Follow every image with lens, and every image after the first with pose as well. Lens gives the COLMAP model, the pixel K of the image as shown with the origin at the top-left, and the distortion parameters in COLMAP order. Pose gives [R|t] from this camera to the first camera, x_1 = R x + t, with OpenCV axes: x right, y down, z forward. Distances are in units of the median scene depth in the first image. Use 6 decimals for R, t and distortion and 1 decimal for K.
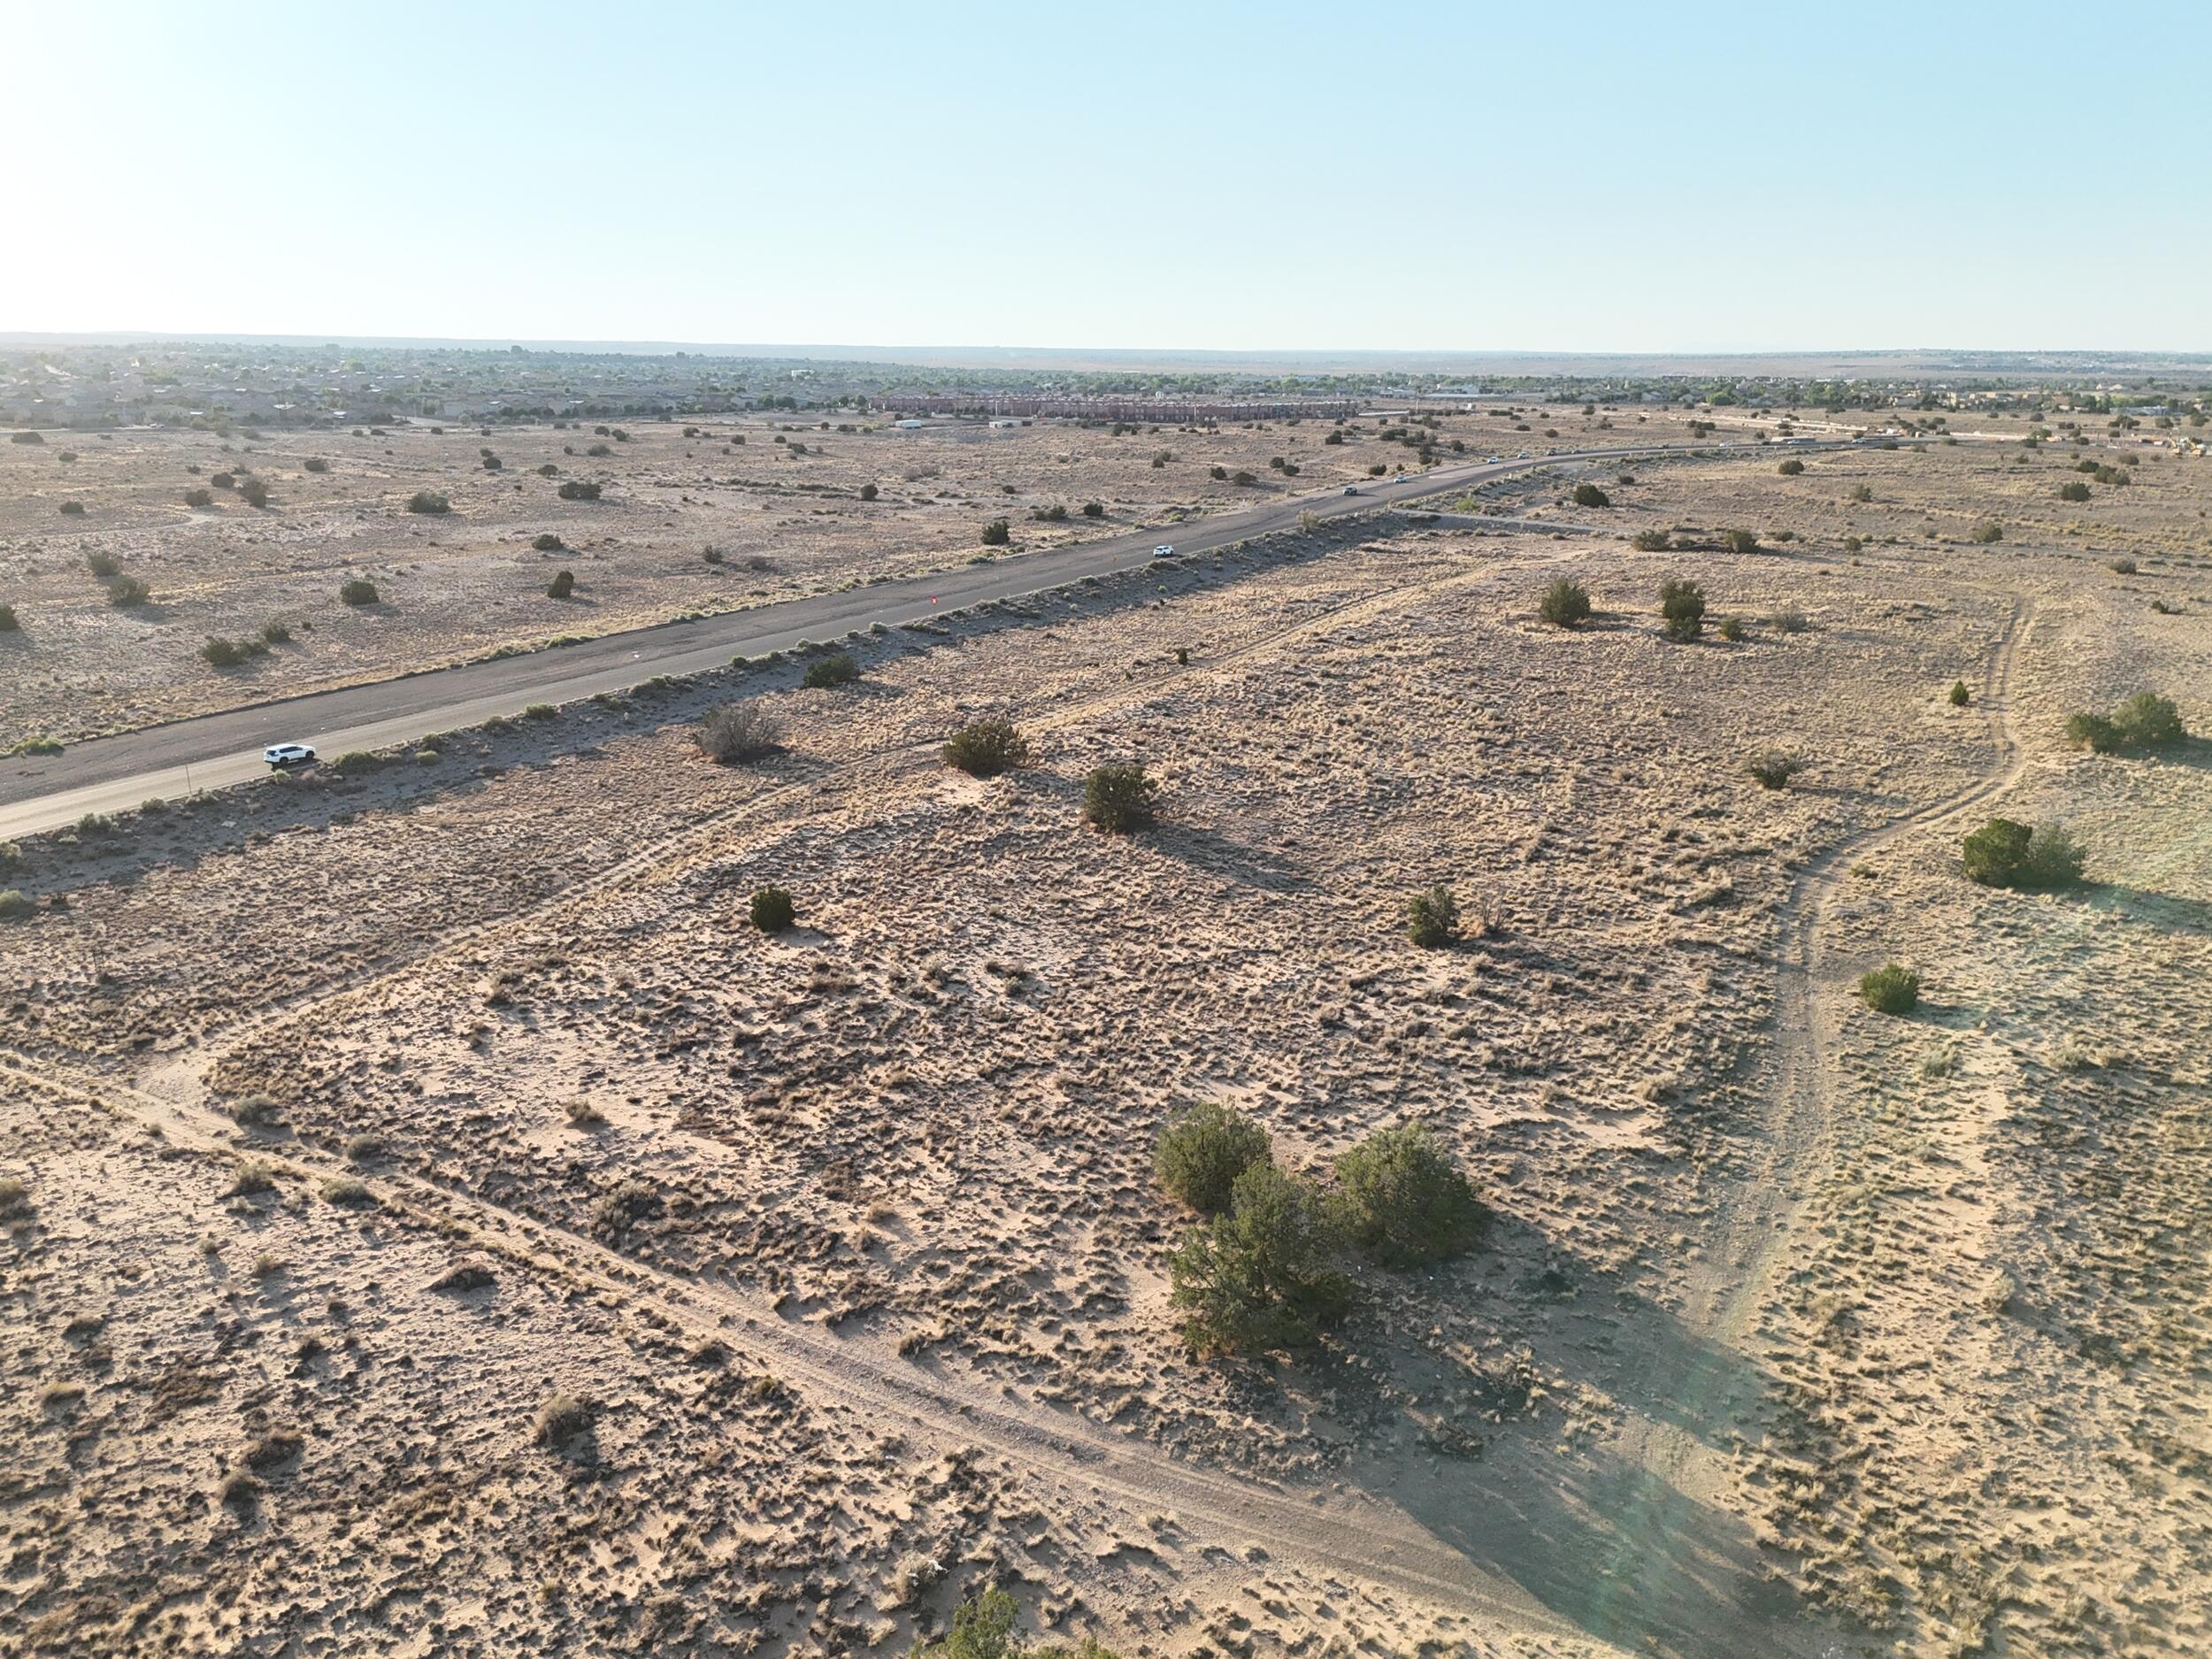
lens RADIAL K [[1633.9, 0, 1104.4], [0, 1633.9, 832.1], [0, 0, 1]] dist [0.073493, -0.077594]
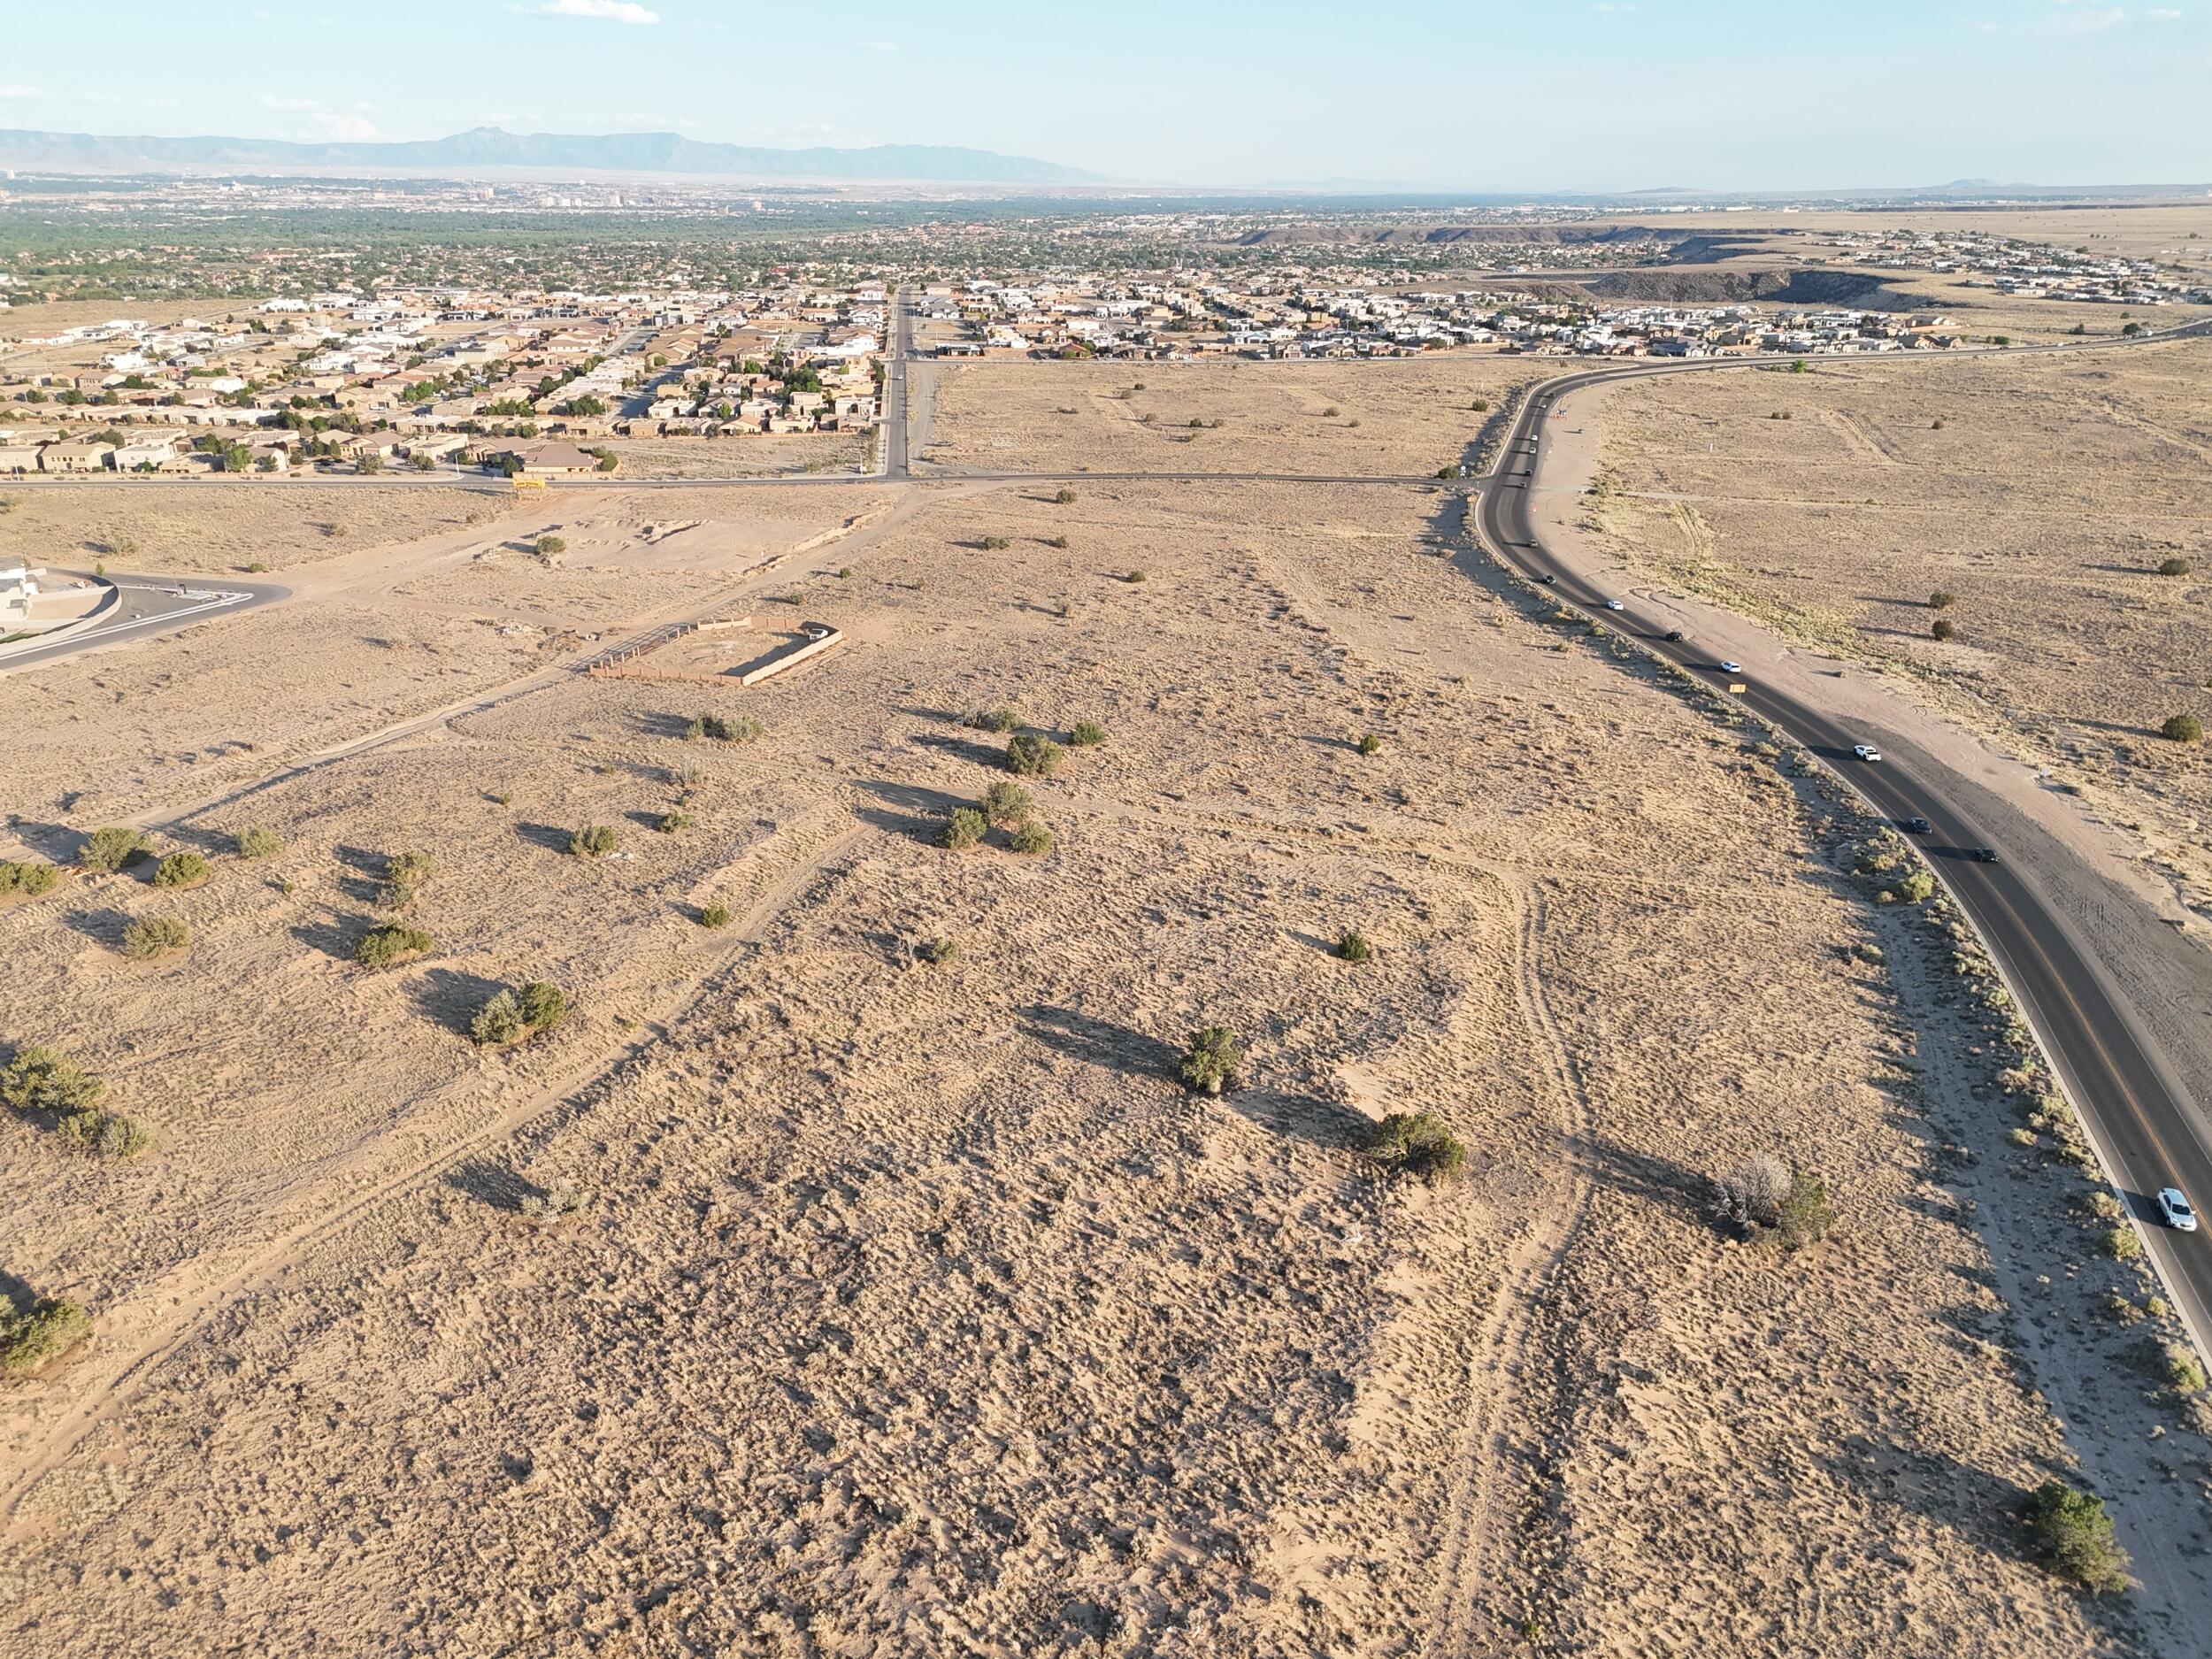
lens RADIAL K [[1633.9, 0, 1104.4], [0, 1633.9, 832.1], [0, 0, 1]] dist [0.073493, -0.077594]
pose [[-0.965842, 0.083660, -0.245256, 0.481818], [-0.082465, 0.798015, 0.596969, -1.139718], [0.245660, 0.596803, -0.763857, 2.453908]]
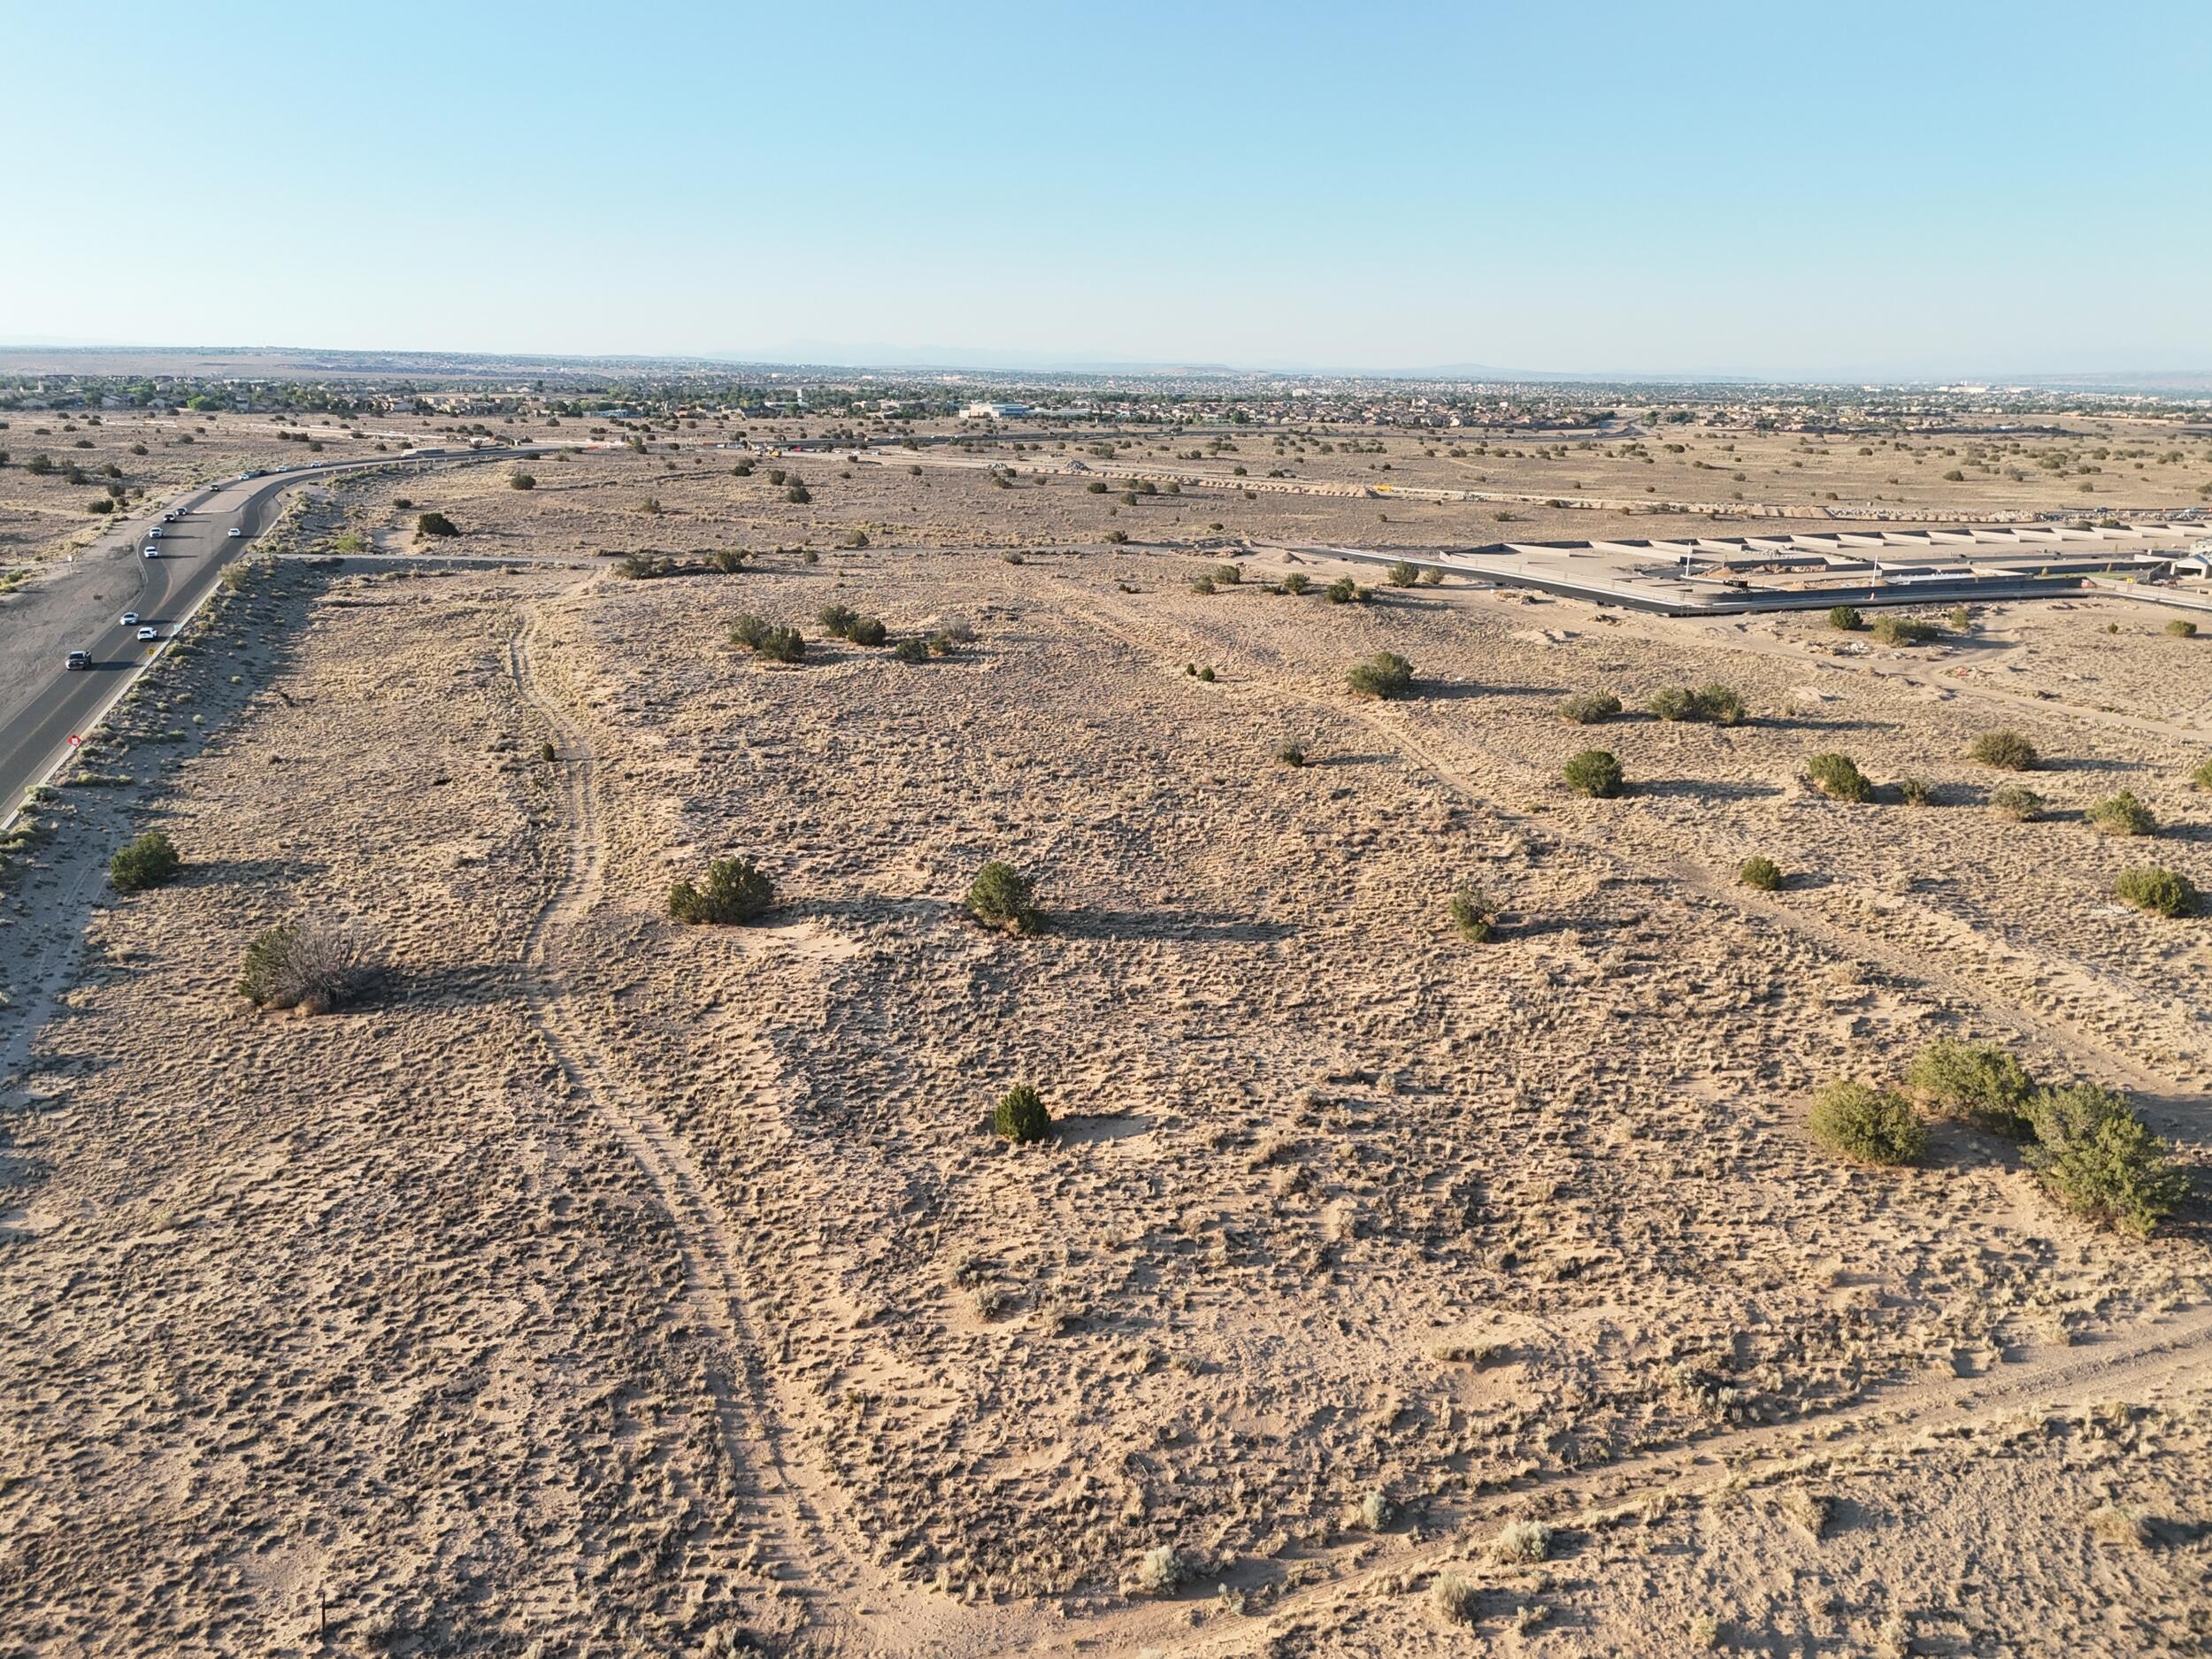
lens RADIAL K [[1633.9, 0, 1104.4], [0, 1633.9, 832.1], [0, 0, 1]] dist [0.073493, -0.077594]
pose [[0.619424, -0.211916, 0.755914, -0.910695], [0.210628, 0.972436, 0.100020, -0.195955], [-0.756274, 0.097262, 0.646985, 0.492726]]
